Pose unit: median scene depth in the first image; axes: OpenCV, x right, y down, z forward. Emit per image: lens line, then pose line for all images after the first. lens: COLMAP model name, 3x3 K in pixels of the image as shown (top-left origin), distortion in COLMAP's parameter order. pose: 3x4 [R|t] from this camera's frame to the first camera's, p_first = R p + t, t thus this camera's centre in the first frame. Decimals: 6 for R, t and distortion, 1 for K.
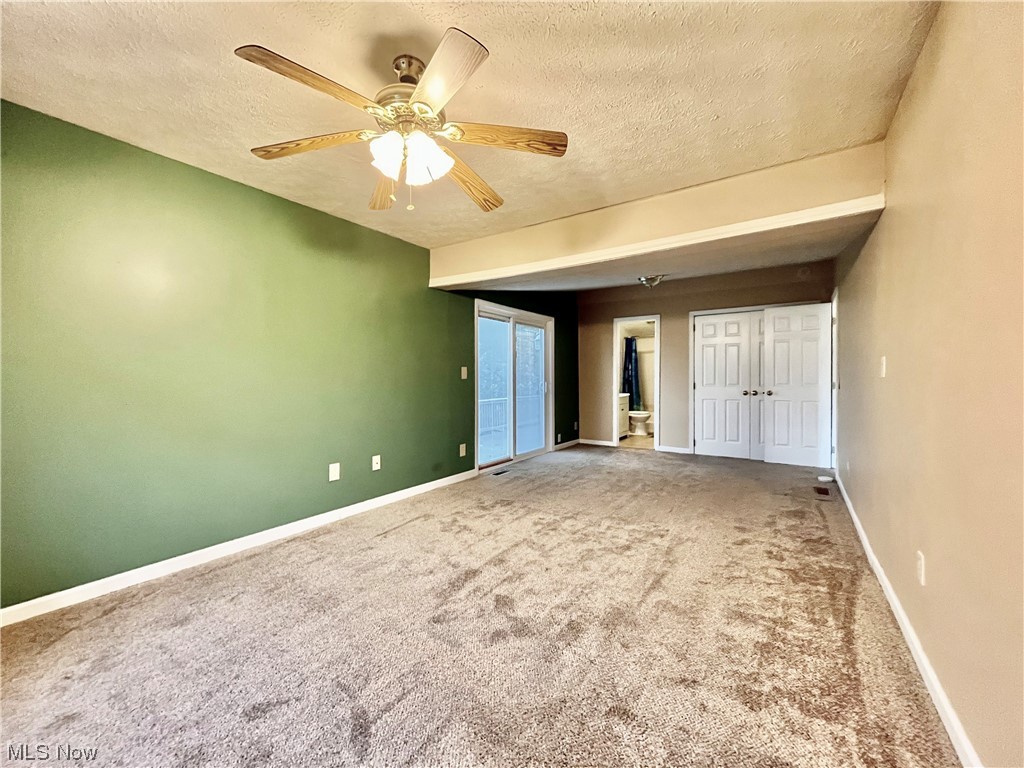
lens RADIAL K [[411.5, 0, 514.1], [0, 411.5, 381.5], [0, 0, 1]] dist [-0.000794, 0.000190]
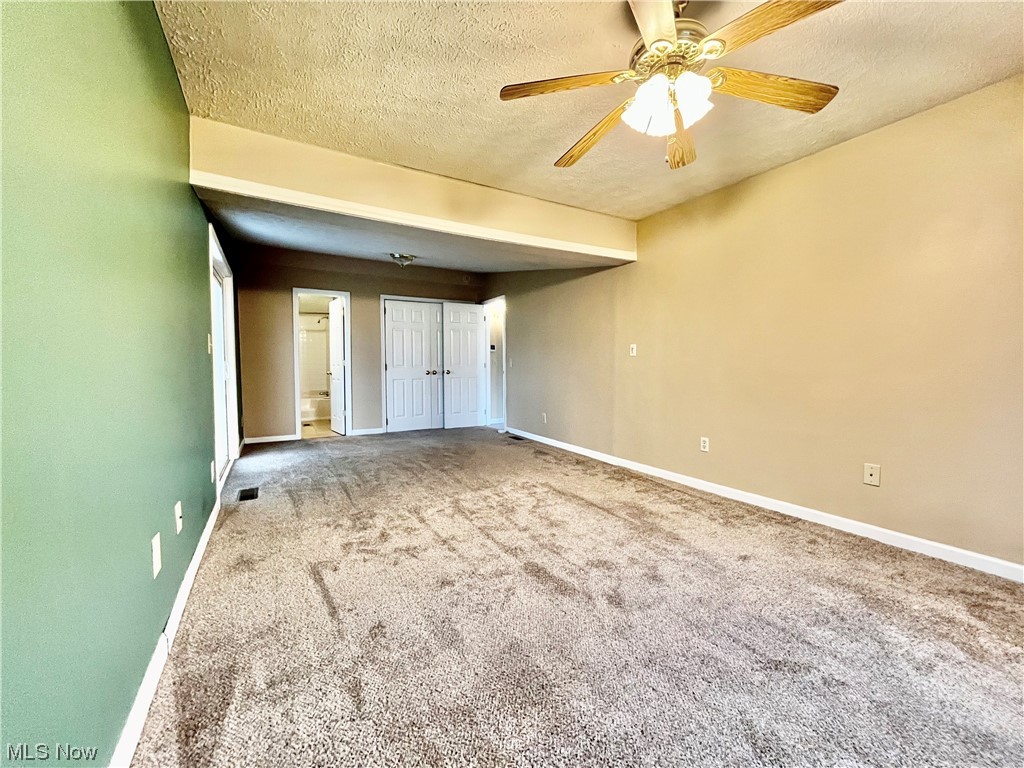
lens RADIAL K [[411.5, 0, 513.9], [0, 411.5, 384.1], [0, 0, 1]] dist [-0.000794, 0.000190]
pose [[0.439701, -0.040194, 0.897244, -0.693284], [0.005921, 0.999106, 0.041856, 0.023731], [-0.898125, -0.013092, 0.439546, 0.496281]]
